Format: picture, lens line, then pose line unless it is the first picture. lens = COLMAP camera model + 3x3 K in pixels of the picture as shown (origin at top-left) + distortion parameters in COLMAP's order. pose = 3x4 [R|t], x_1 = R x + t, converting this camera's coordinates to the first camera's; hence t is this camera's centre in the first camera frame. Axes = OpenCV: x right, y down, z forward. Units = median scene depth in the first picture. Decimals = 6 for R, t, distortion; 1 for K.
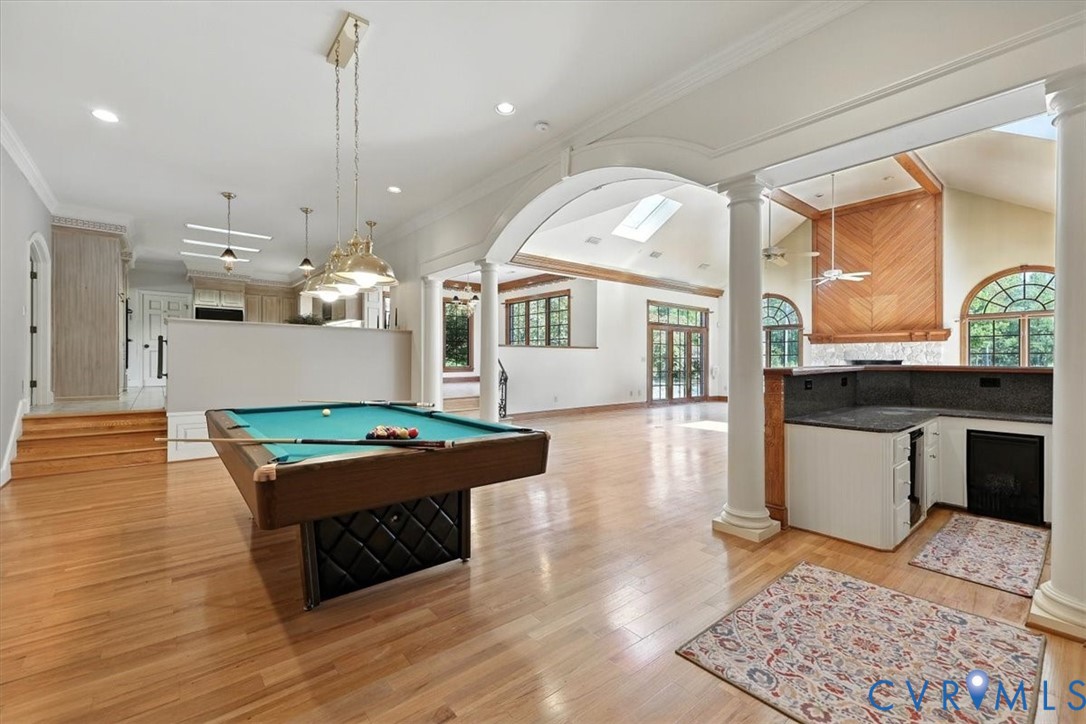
lens RADIAL K [[455.3, 0, 543.0], [0, 455.3, 362.0], [0, 0, 1]] dist [0.001103, -0.000093]
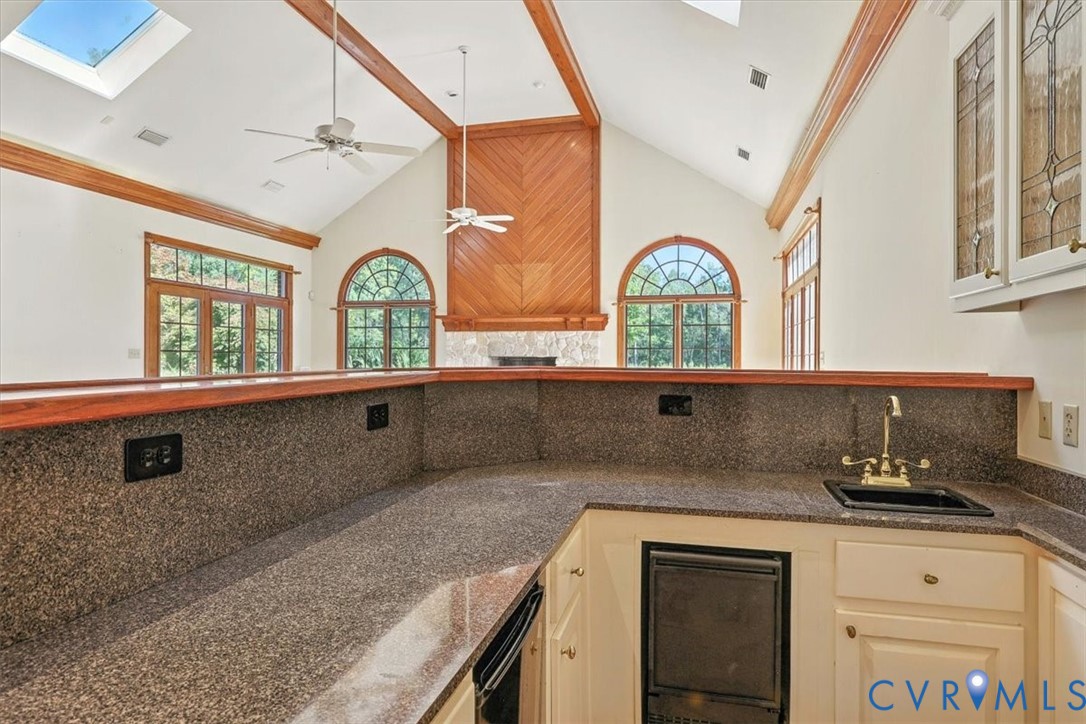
lens RADIAL K [[640.6, 0, 543.0], [0, 640.6, 362.0], [0, 0, 1]] dist [-0.000230, -0.000210]
pose [[0.808133, -0.001993, 0.588997, 0.188352], [-0.000731, 0.999990, 0.004386, -0.000109], [-0.588999, -0.003975, 0.808124, 0.211801]]
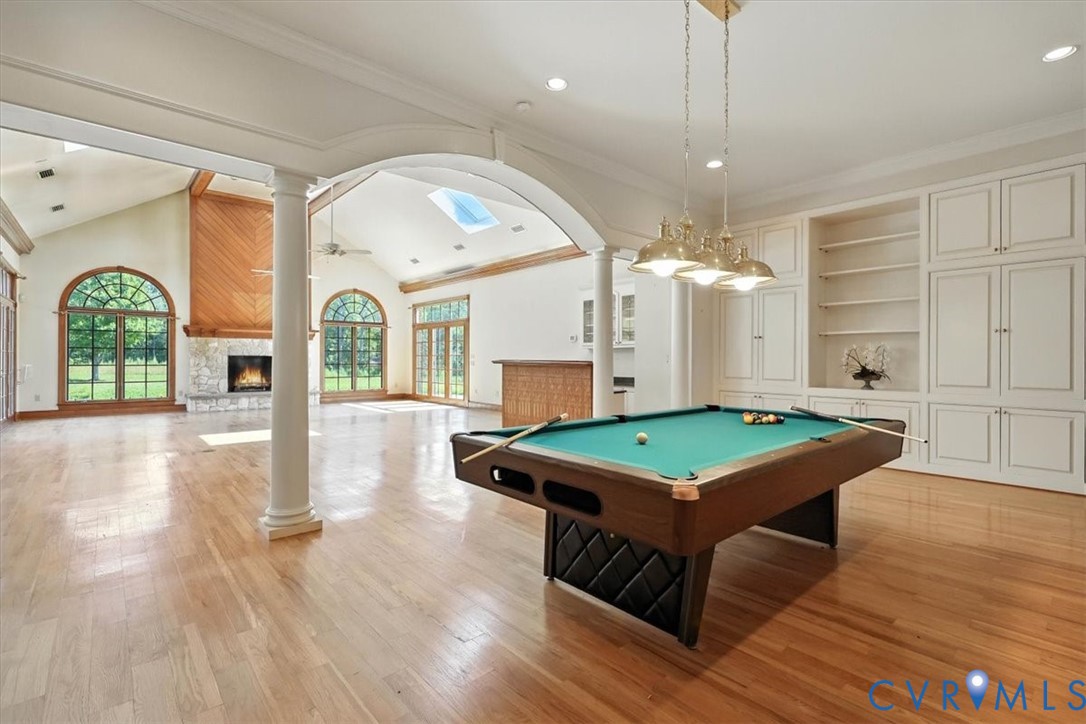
lens RADIAL K [[479.4, 0, 543.0], [0, 479.4, 362.0], [0, 0, 1]] dist [0.001811, 0.000269]
pose [[-0.014699, -0.009402, 0.999848, -0.387737], [-0.002374, 0.999953, 0.009368, -0.001558], [-0.999889, -0.002236, -0.014721, 0.382447]]
